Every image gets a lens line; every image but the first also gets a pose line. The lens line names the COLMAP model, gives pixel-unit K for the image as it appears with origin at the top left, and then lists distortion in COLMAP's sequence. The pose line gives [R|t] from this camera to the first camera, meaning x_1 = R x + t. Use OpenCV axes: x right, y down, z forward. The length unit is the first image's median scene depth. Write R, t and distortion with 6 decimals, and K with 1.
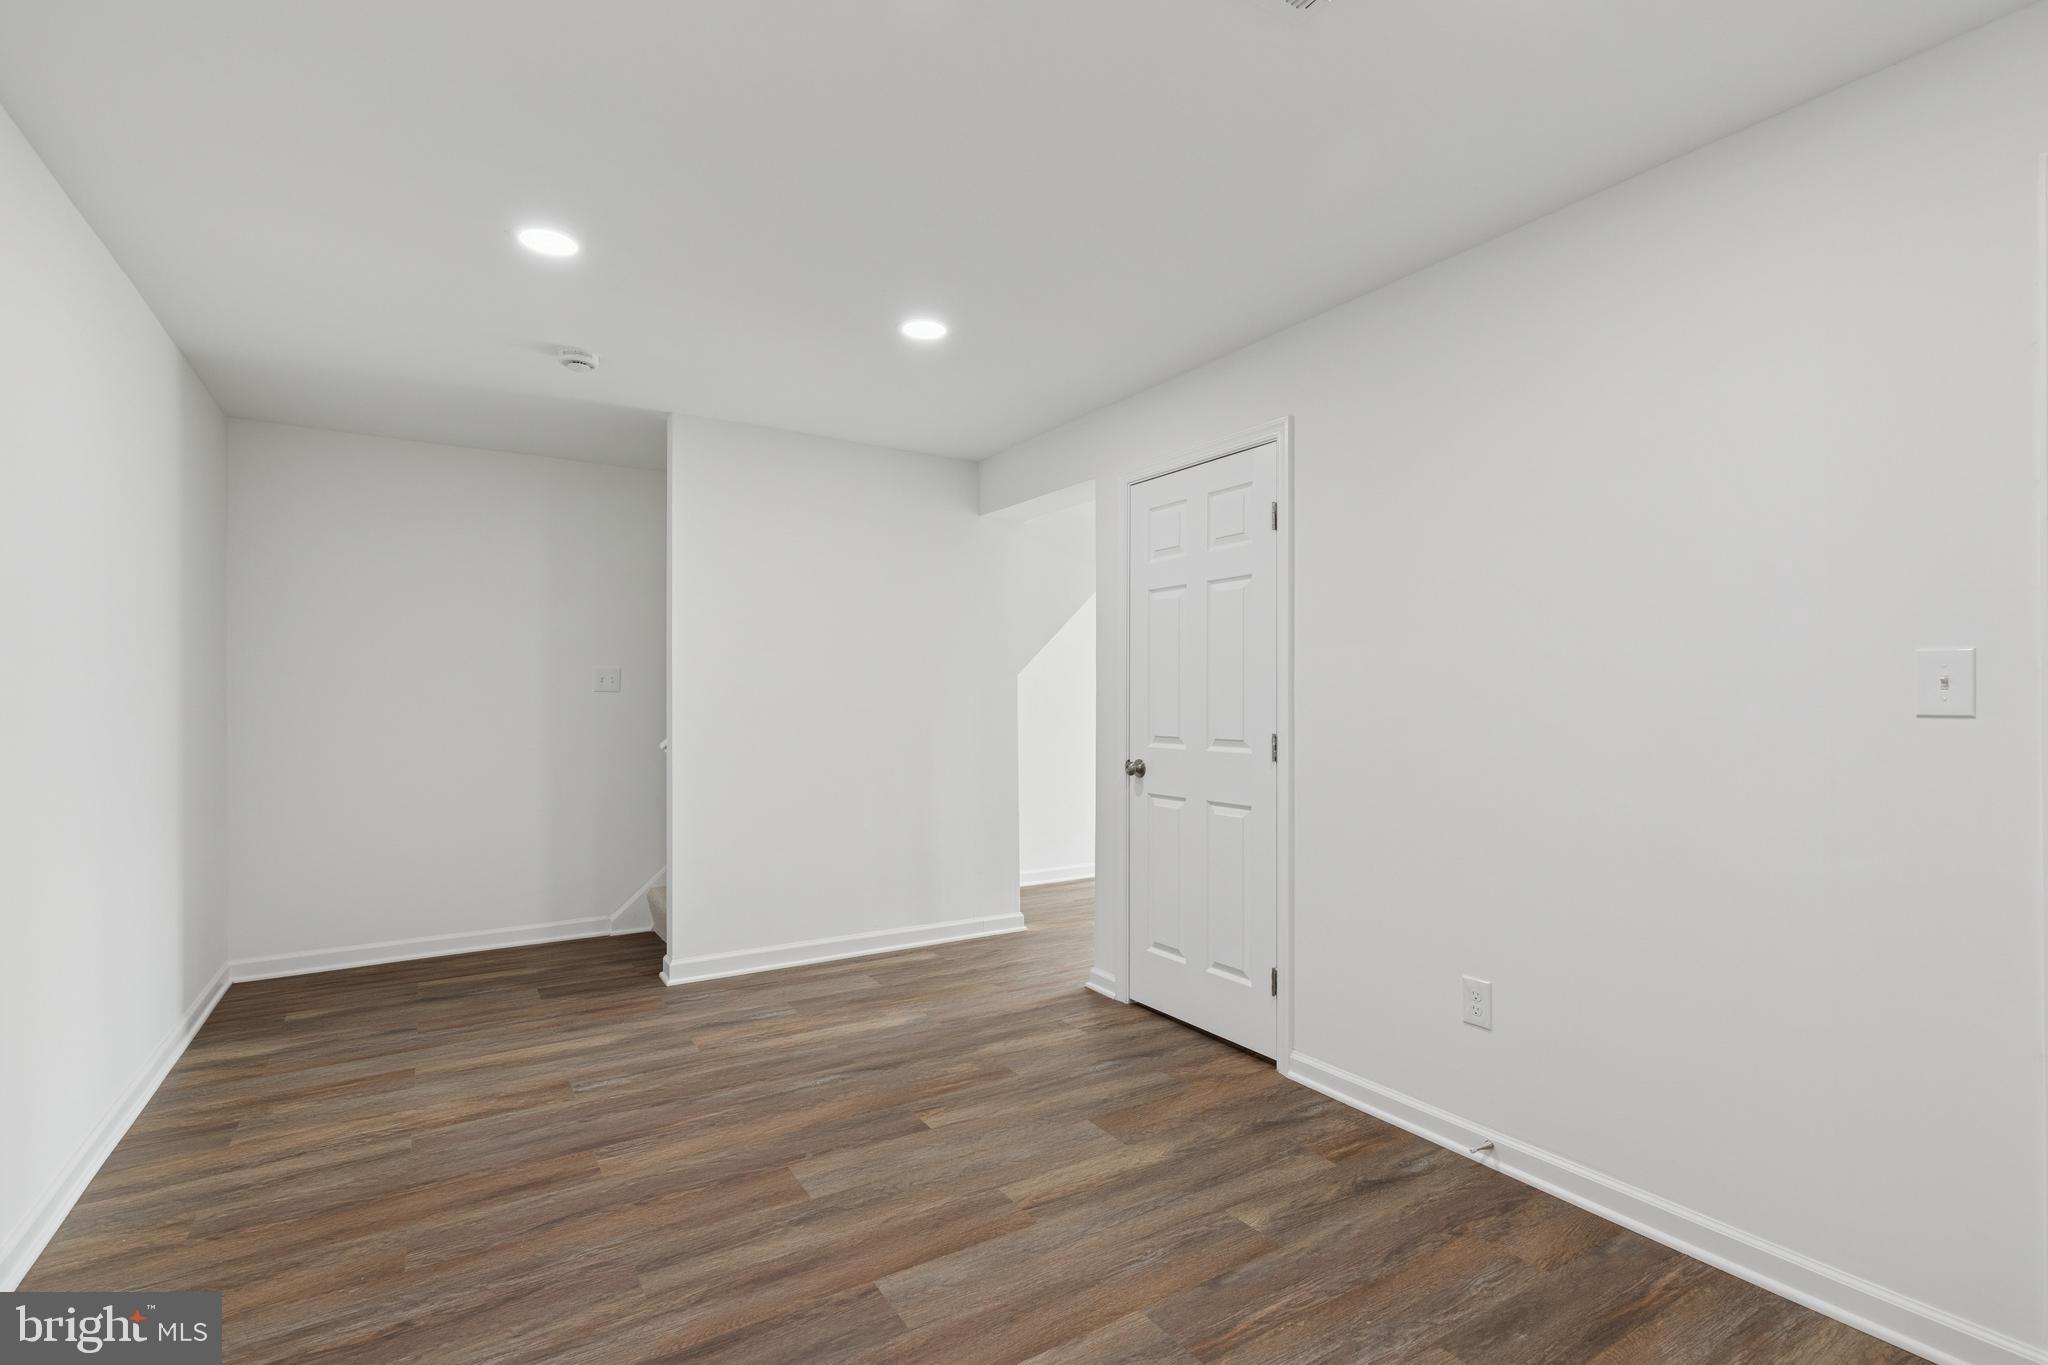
lens RADIAL K [[938.8, 0, 1026.2], [0, 938.8, 699.1], [0, 0, 1]] dist [0.011782, -0.003195]
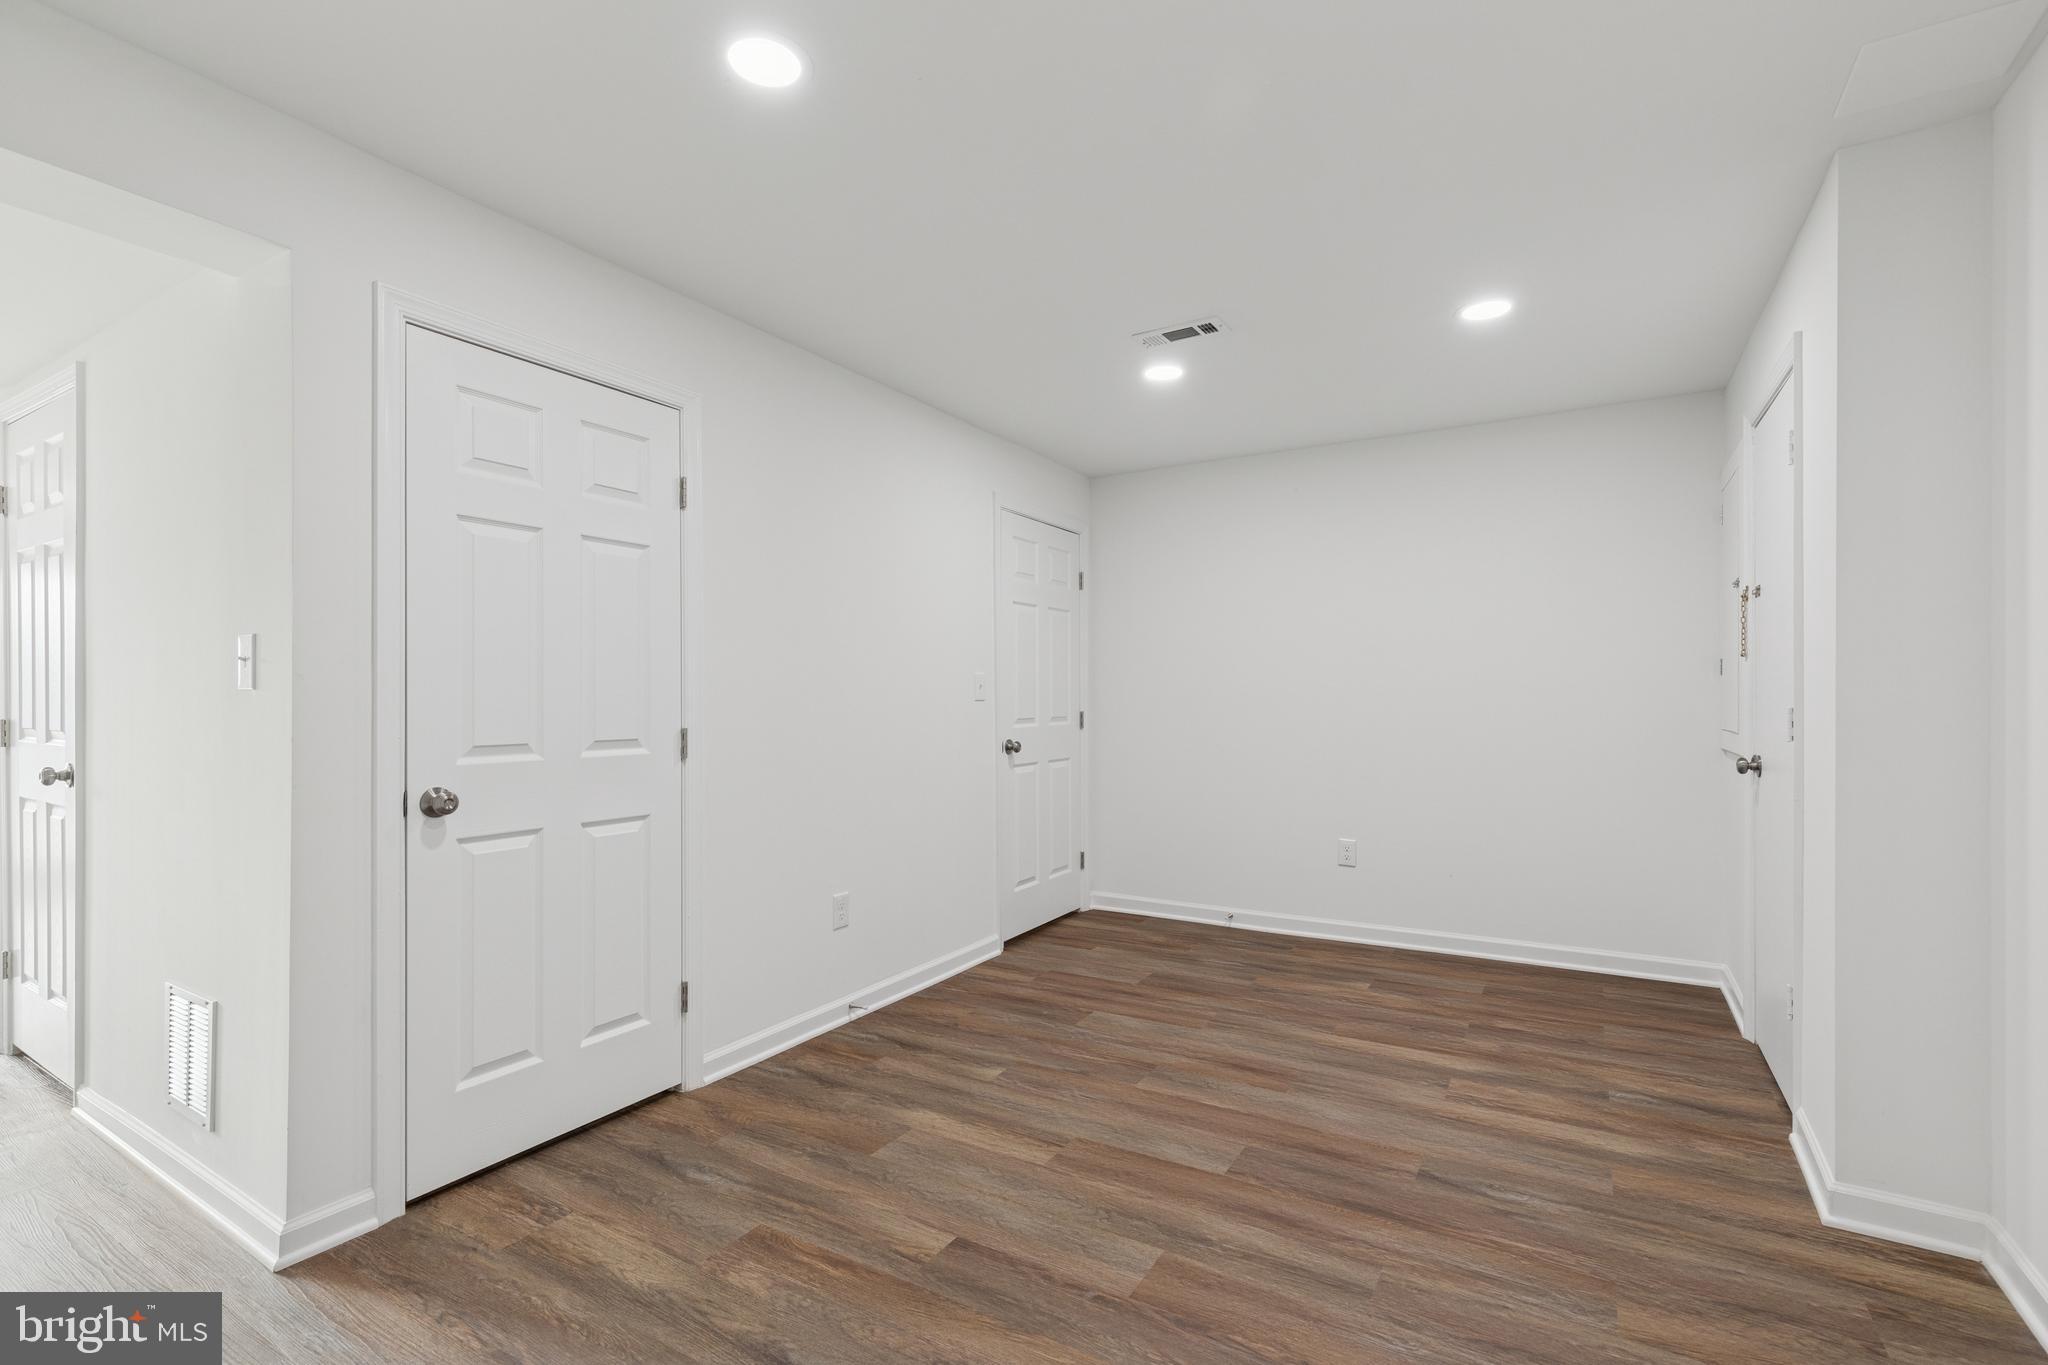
lens RADIAL K [[938.8, 0, 1021.5], [0, 938.8, 686.3], [0, 0, 1]] dist [0.011782, -0.003195]
pose [[-0.446502, 0.010433, 0.894722, -0.971729], [0.000694, 0.999936, -0.011313, 0.009987], [-0.894782, -0.004430, -0.446480, 1.527488]]
